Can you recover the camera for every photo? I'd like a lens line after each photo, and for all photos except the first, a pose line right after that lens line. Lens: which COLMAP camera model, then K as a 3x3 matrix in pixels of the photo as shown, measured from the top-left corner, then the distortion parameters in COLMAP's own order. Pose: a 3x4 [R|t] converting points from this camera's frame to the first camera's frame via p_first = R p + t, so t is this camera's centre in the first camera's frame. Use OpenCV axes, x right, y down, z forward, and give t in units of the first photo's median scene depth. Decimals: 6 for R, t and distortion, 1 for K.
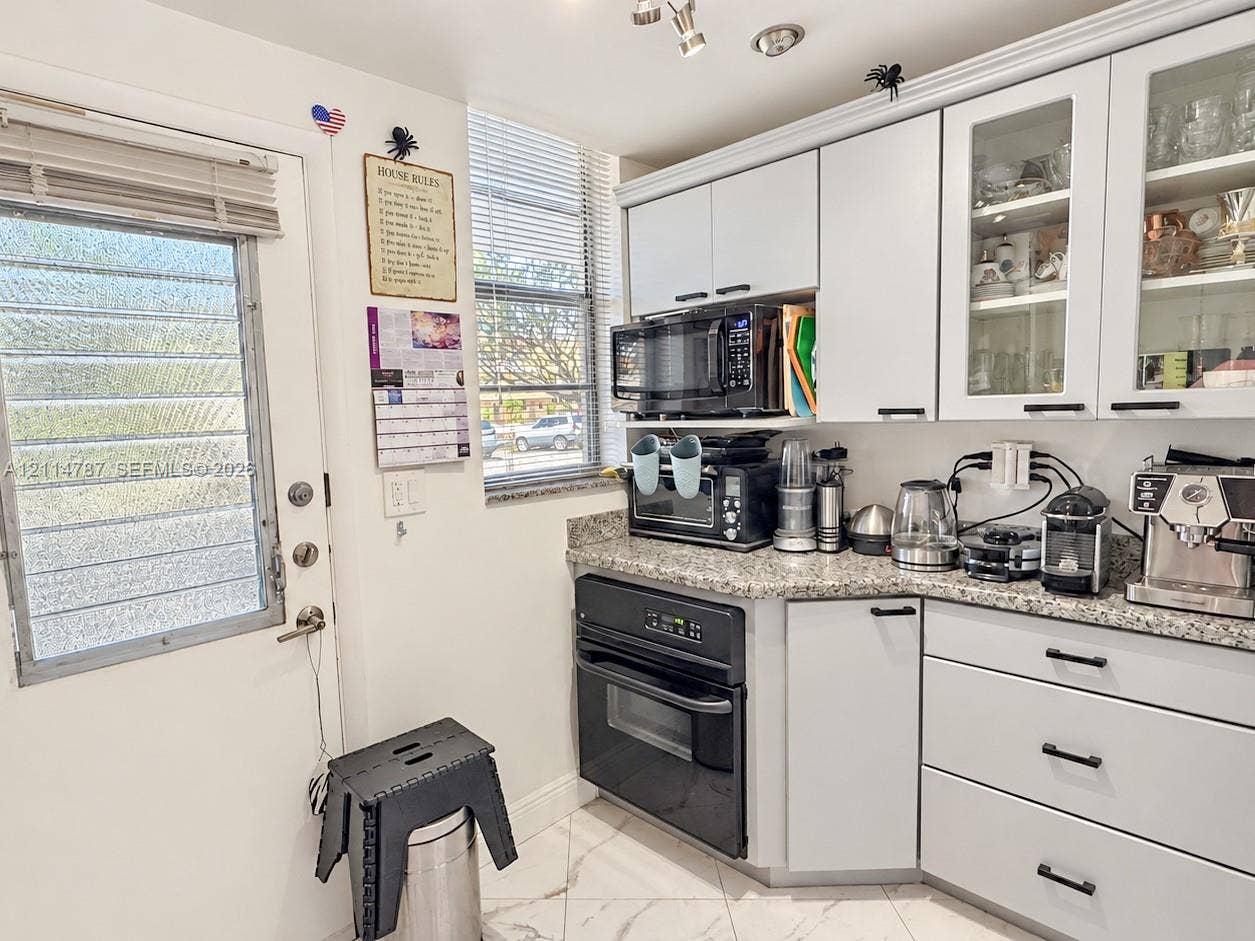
lens RADIAL K [[670.8, 0, 563.8], [0, 670.8, 470.6], [0, 0, 1]] dist [-0.000179, -0.000906]
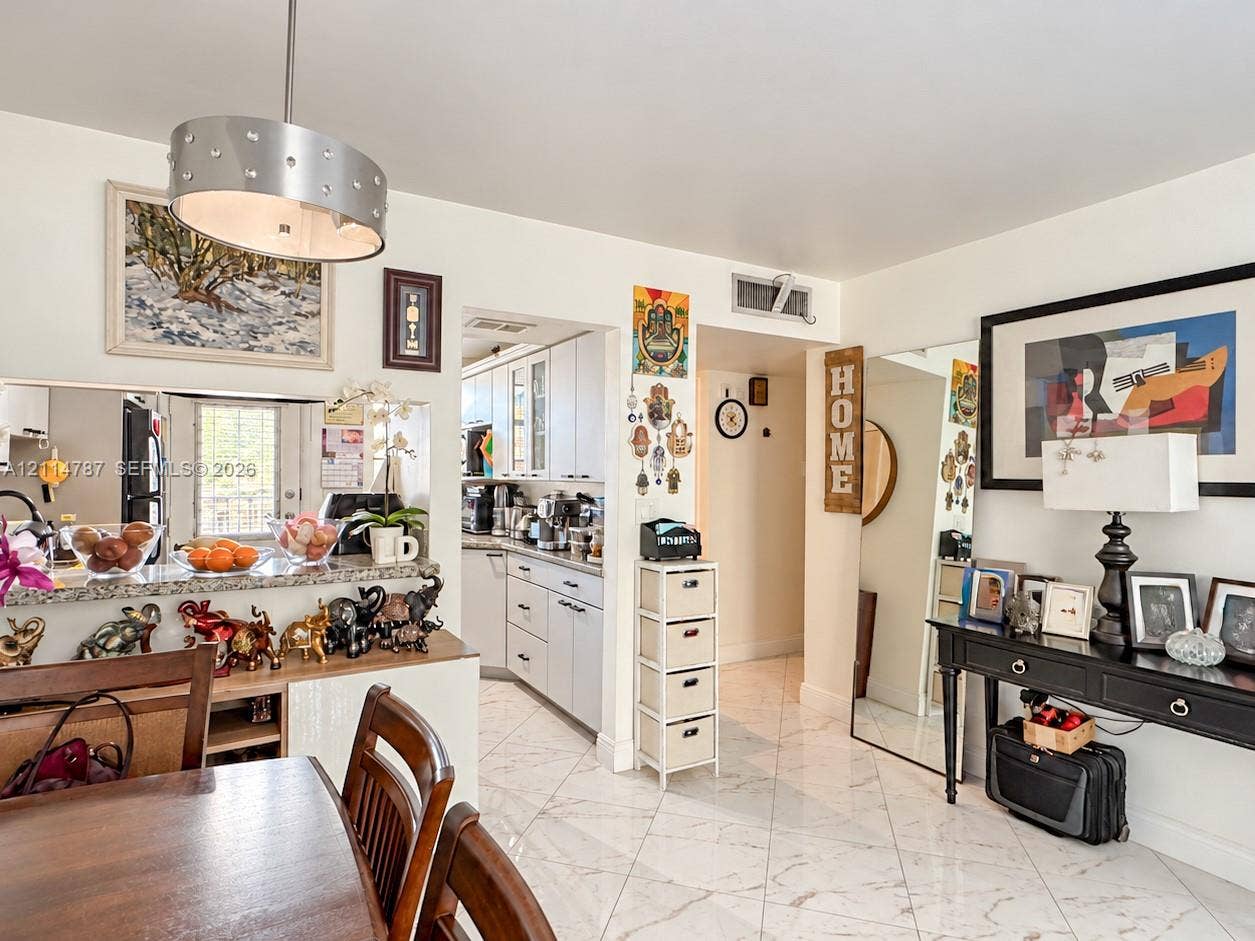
lens RADIAL K [[666.5, 0, 598.1], [0, 666.5, 469.6], [0, 0, 1]] dist [-0.001100, -0.000114]
pose [[0.970030, 0.043158, -0.239120, 1.329283], [-0.065779, 0.993996, -0.087440, 0.078956], [0.233910, 0.100548, 0.967045, -1.228749]]
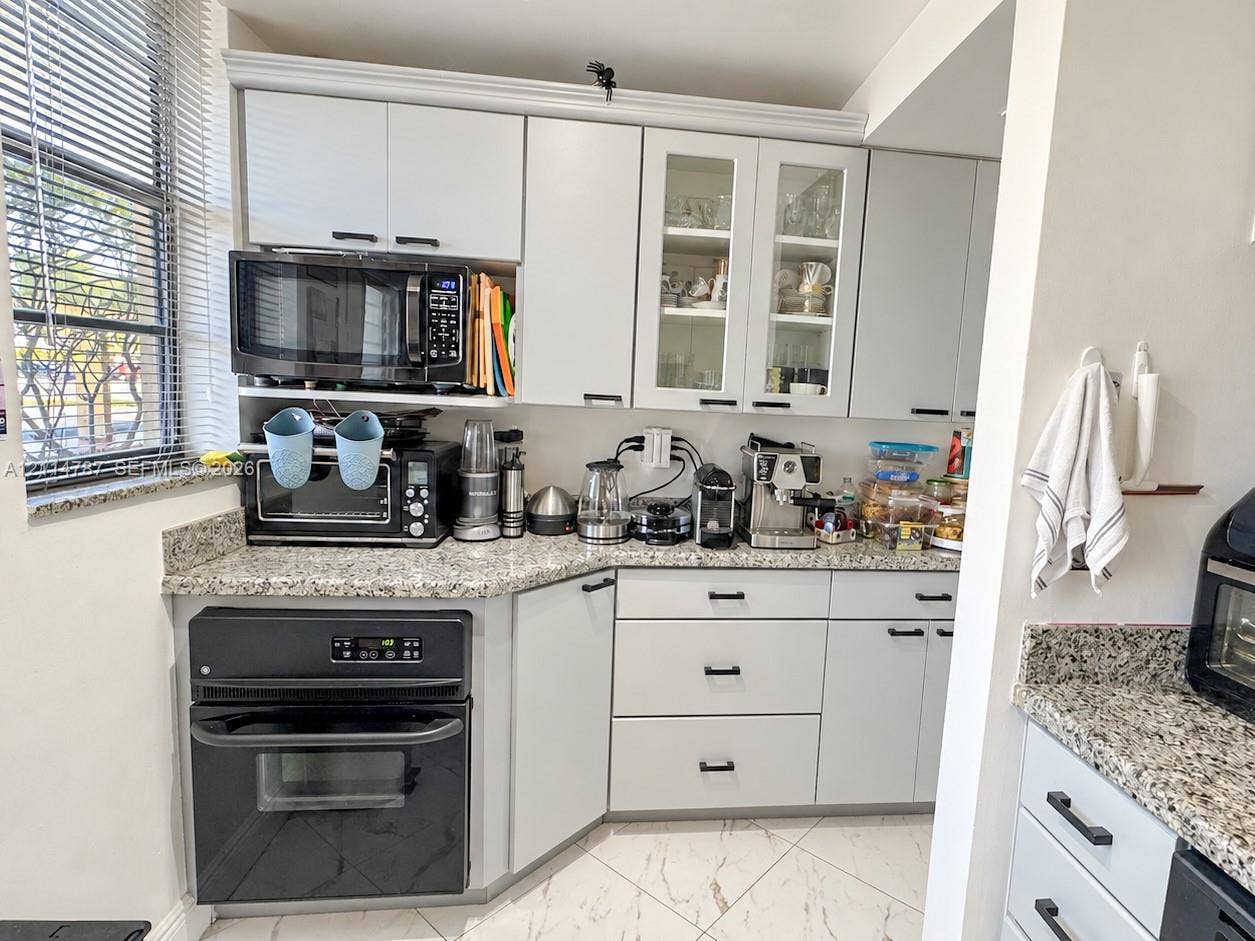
lens RADIAL K [[671.5, 0, 700.1], [0, 671.5, 470.2], [0, 0, 1]] dist [-0.009792, -0.000055]
pose [[0.583919, -0.031880, 0.811186, -0.255896], [0.006982, 0.999389, 0.034250, -0.007624], [-0.811782, -0.014335, 0.583785, 0.228948]]
